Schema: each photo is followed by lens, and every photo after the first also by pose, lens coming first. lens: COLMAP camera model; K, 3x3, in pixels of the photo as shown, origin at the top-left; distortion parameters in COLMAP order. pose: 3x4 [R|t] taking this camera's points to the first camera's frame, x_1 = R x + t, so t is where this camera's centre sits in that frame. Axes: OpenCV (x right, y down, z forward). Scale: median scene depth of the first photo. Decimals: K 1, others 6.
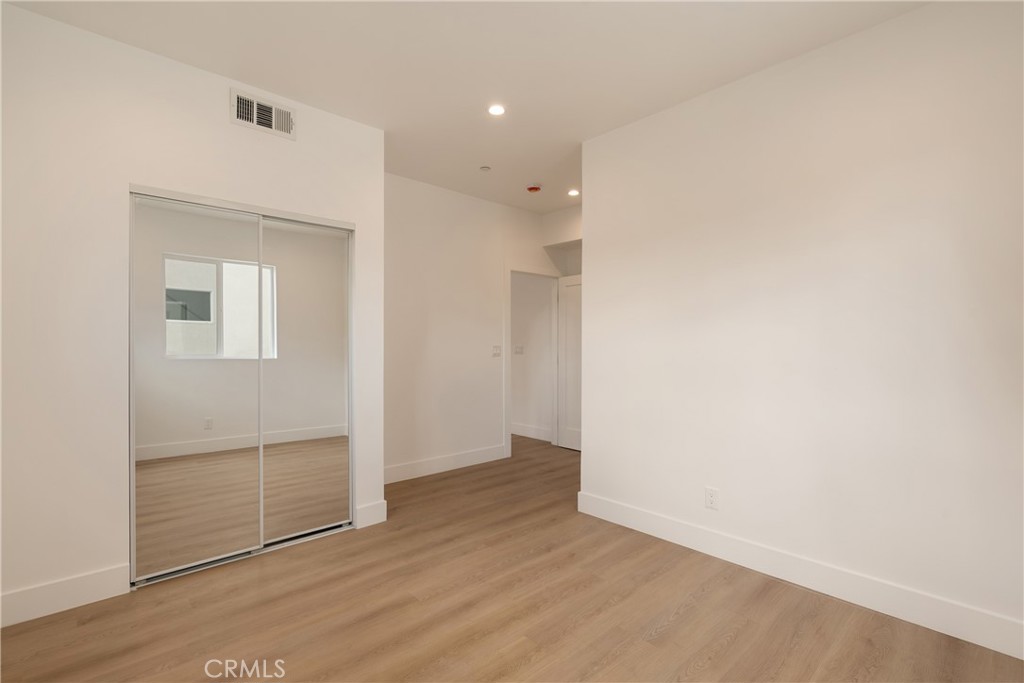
lens RADIAL K [[473.9, 0, 514.3], [0, 473.9, 342.2], [0, 0, 1]] dist [-0.007000, 0.004558]
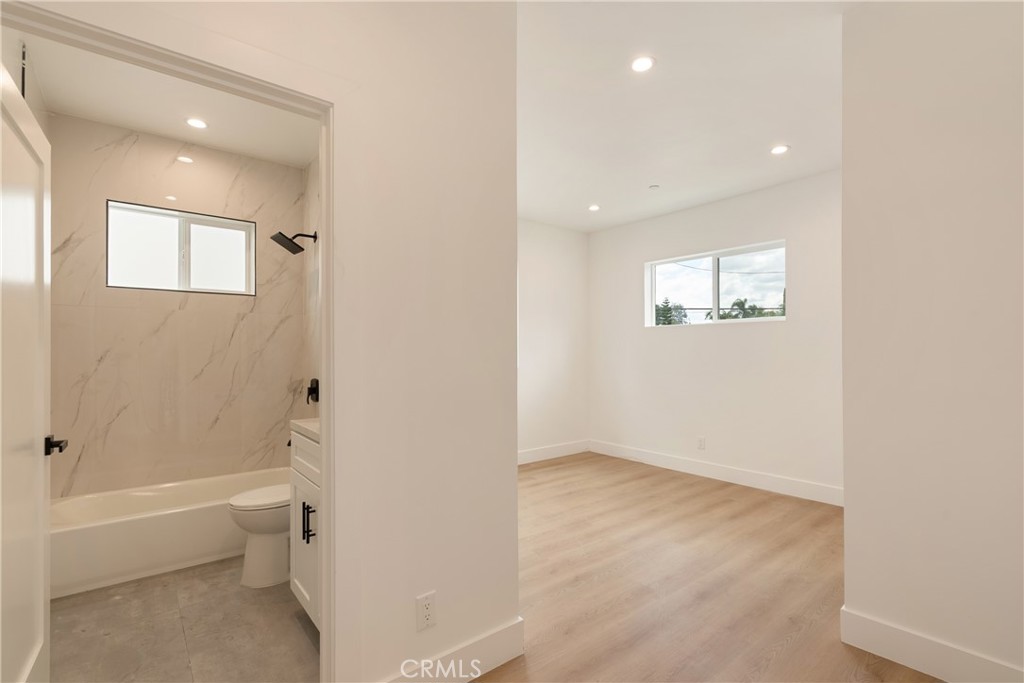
lens RADIAL K [[473.9, 0, 507.6], [0, 473.9, 349.1], [0, 0, 1]] dist [-0.007000, 0.004558]
pose [[-0.995659, 0.002034, 0.093055, 0.425377], [0.000838, 0.999917, -0.012889, 0.021299], [-0.093074, -0.012755, -0.995578, 6.843593]]
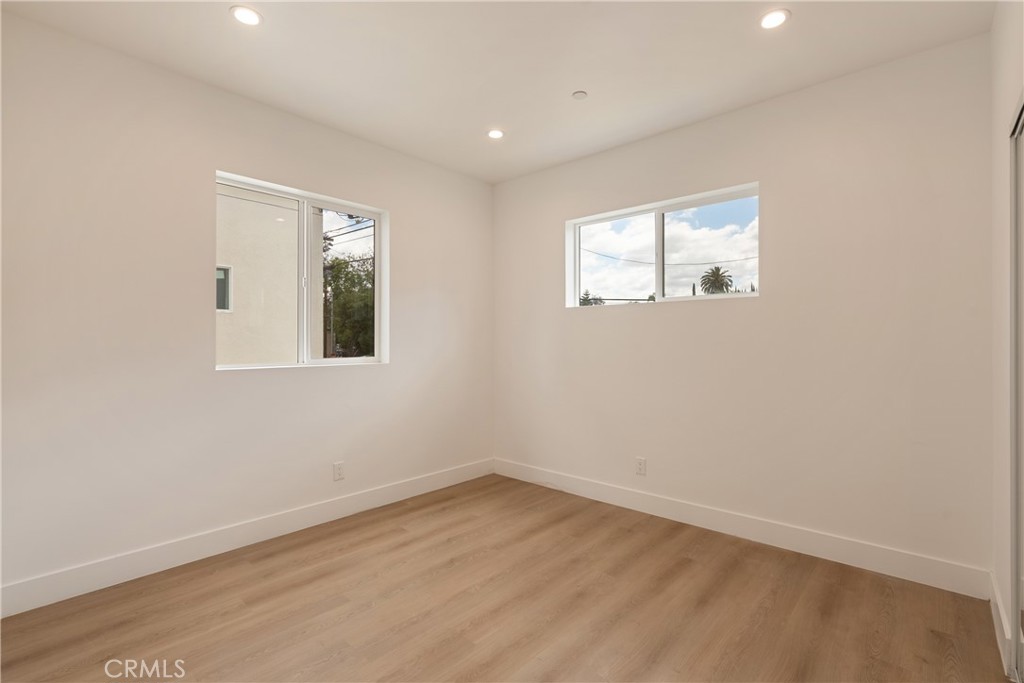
lens RADIAL K [[473.9, 0, 503.3], [0, 473.9, 343.6], [0, 0, 1]] dist [-0.007000, 0.004558]
pose [[-0.998104, -0.002290, -0.061515, 0.062956], [-0.001829, 0.999970, -0.007546, 0.038776], [0.061531, -0.007419, -0.998078, 4.839570]]
